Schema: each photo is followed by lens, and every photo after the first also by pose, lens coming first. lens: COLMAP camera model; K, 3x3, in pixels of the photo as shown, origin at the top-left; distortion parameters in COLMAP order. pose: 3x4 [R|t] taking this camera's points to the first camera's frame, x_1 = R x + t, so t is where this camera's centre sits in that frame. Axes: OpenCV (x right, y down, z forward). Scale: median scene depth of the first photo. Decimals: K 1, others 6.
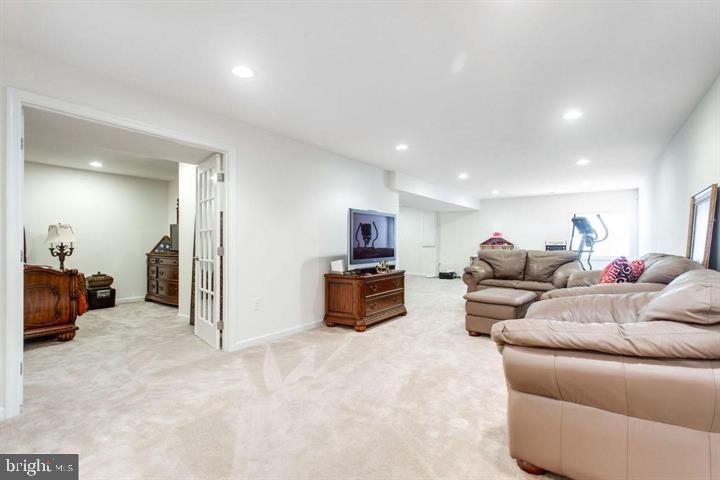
lens RADIAL K [[343.6, 0, 358.0], [0, 343.6, 236.8], [0, 0, 1]] dist [-0.001870, 0.000429]
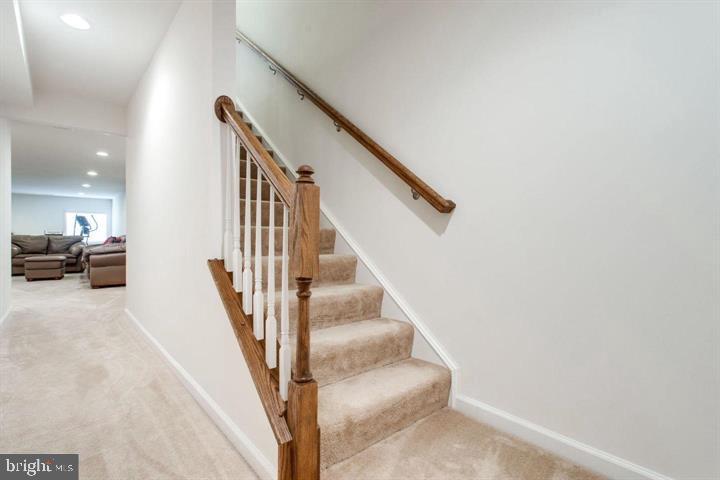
lens RADIAL K [[343.6, 0, 358.0], [0, 343.6, 236.8], [0, 0, 1]] dist [-0.001870, 0.000429]
pose [[0.244151, -0.004241, 0.969728, -0.654500], [-0.000686, 0.999989, 0.004546, 0.035550], [-0.969737, -0.001775, 0.244146, -0.723175]]
